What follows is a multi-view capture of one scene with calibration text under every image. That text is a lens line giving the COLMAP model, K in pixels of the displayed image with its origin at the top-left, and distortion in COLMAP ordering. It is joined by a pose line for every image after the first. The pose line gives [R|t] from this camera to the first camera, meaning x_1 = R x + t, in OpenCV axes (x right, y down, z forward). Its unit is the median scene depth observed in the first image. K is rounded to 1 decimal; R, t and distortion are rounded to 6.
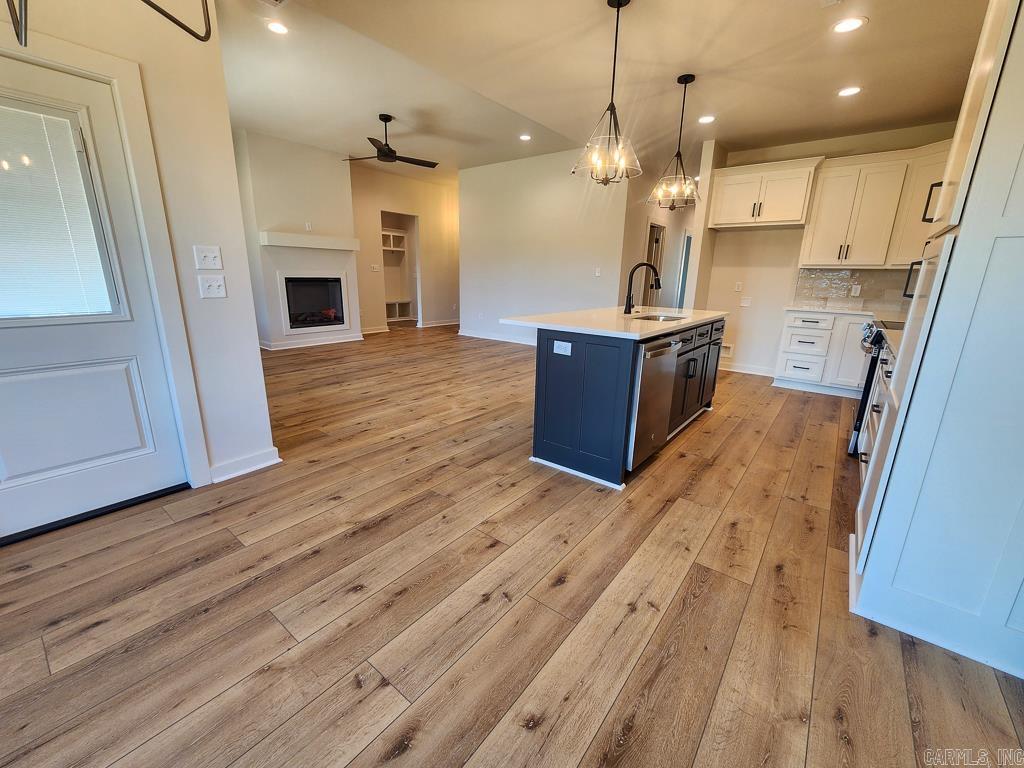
lens RADIAL K [[422.4, 0, 514.0], [0, 422.4, 385.0], [0, 0, 1]] dist [0.002451, -0.000463]
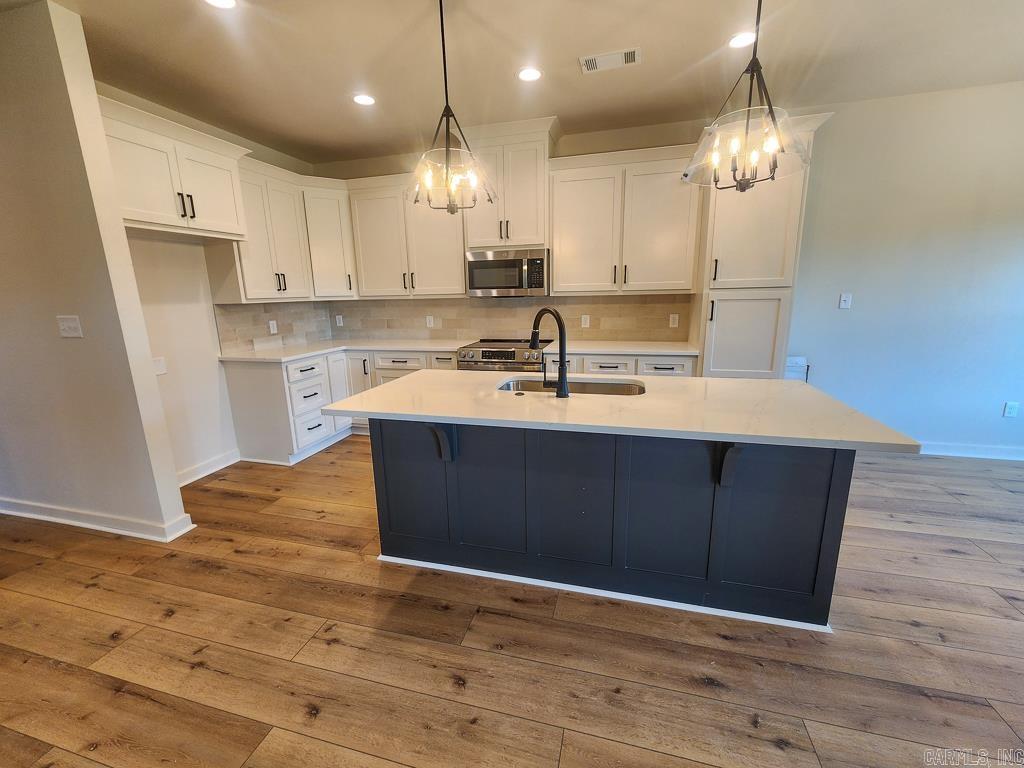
lens RADIAL K [[422.4, 0, 507.4], [0, 422.4, 386.7], [0, 0, 1]] dist [0.002451, -0.000463]
pose [[-0.384973, -0.217880, 0.896841, -0.172224], [0.248589, 0.911343, 0.328111, -0.315762], [-0.888819, 0.349259, -0.296680, 1.005166]]
